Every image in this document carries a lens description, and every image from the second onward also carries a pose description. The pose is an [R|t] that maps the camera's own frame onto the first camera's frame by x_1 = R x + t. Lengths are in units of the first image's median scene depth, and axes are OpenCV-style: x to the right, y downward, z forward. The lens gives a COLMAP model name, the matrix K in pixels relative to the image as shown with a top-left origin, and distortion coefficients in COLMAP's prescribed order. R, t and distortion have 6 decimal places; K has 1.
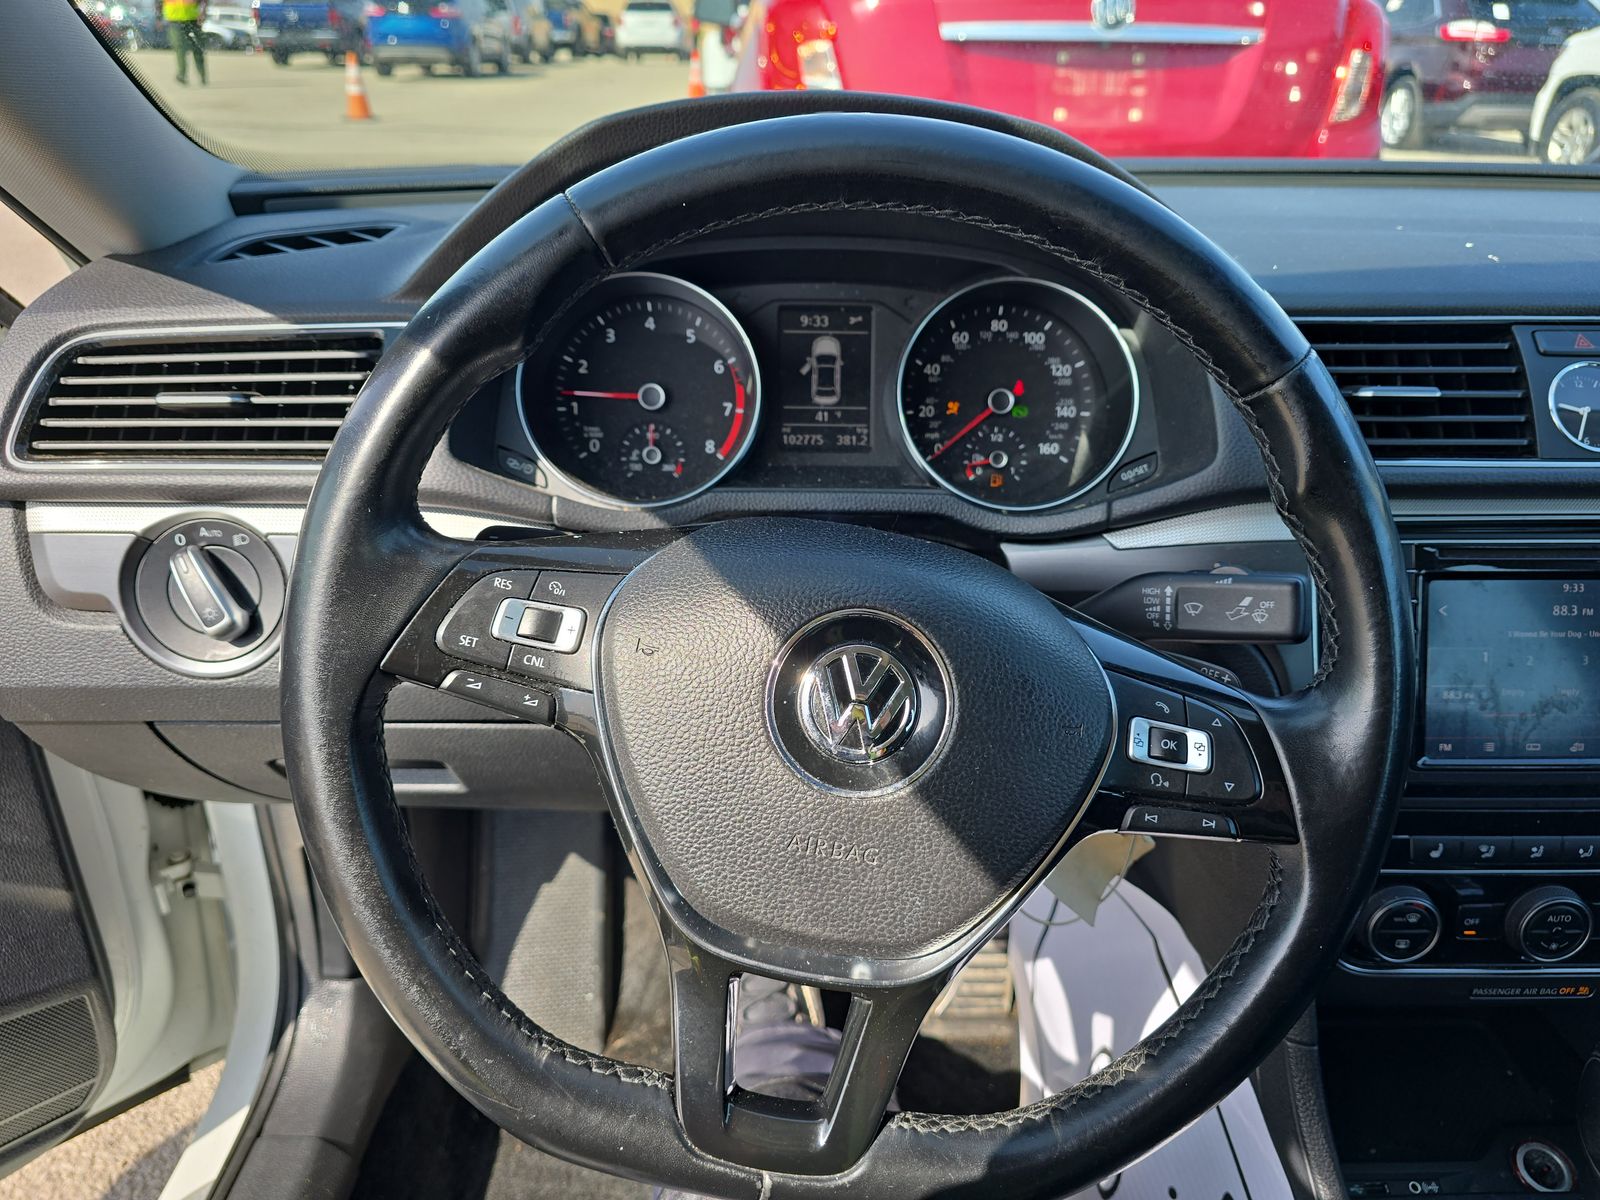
lens RADIAL K [[1084.0, 0, 828.5], [0, 1084.0, 614.6], [0, 0, 1]] dist [0.030979, -0.026543]
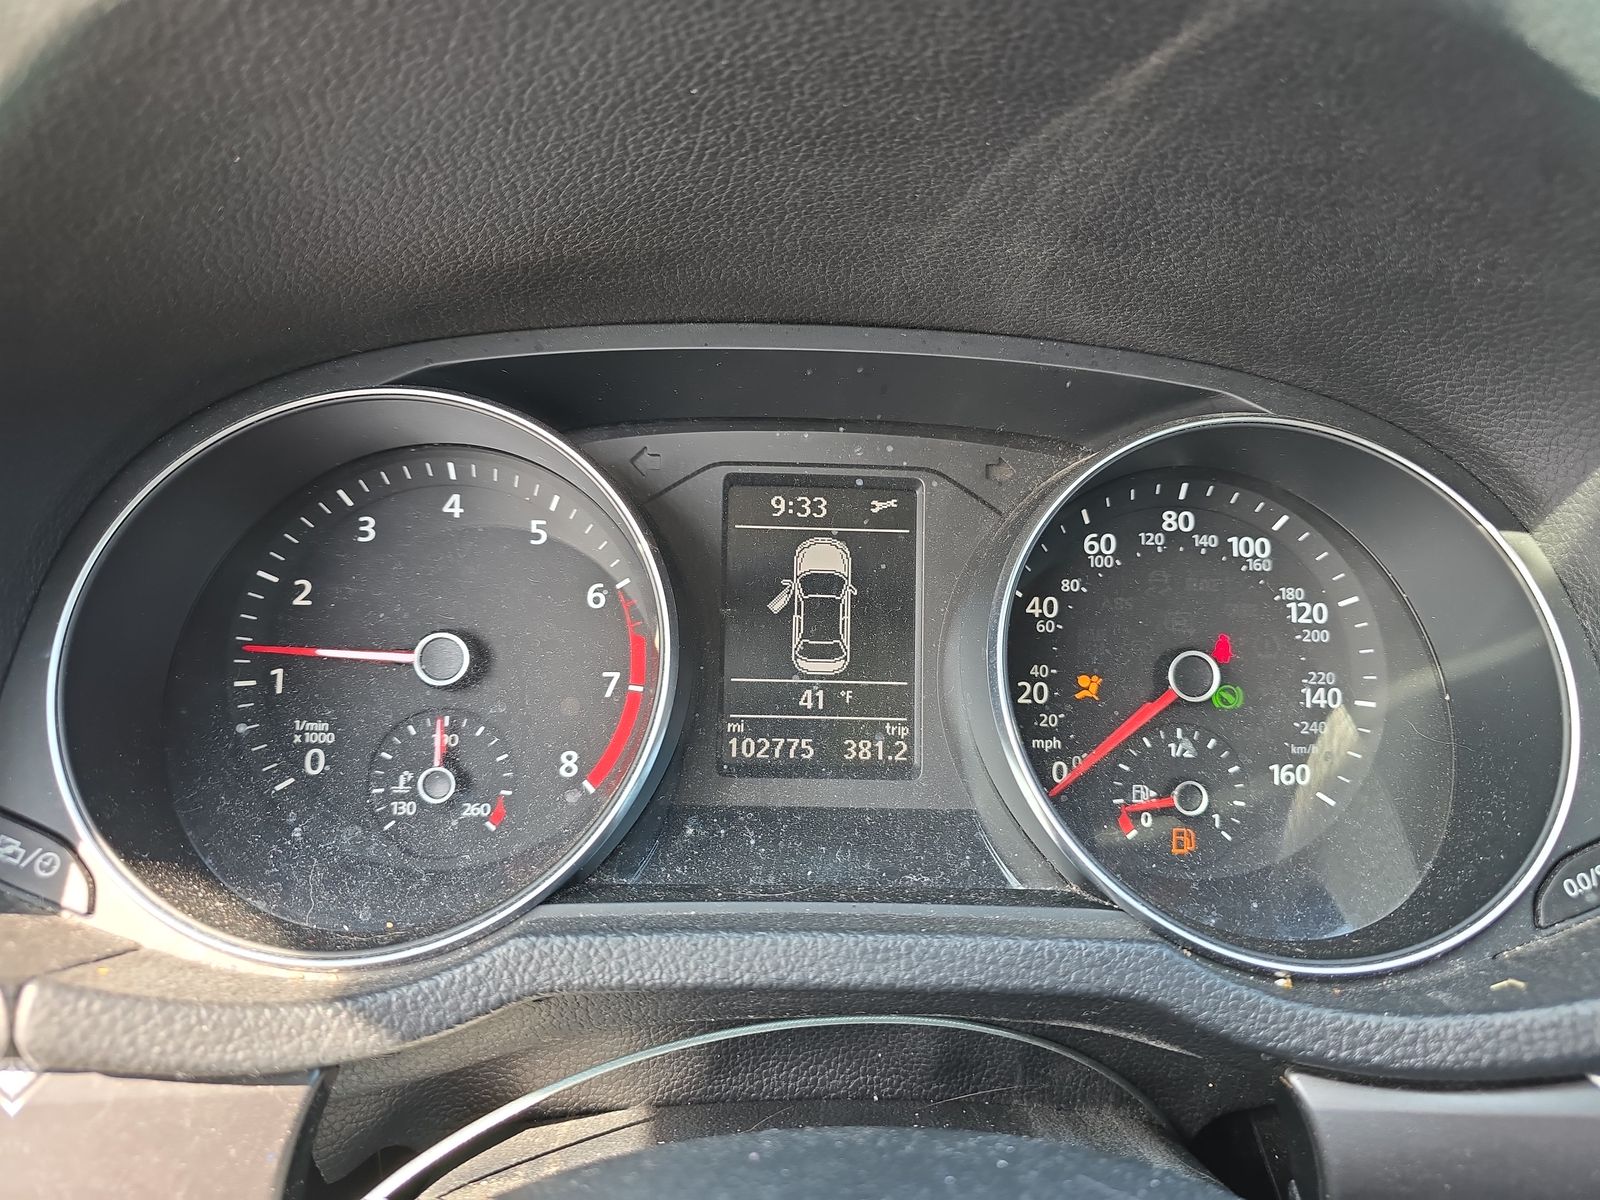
lens RADIAL K [[1084.0, 0, 811.8], [0, 1084.0, 597.4], [0, 0, 1]] dist [0.030979, -0.026543]
pose [[0.999367, 0.013361, 0.032979, -0.022570], [-0.006549, 0.980059, -0.198600, -0.133998], [-0.034974, 0.198258, 0.979526, 0.532166]]
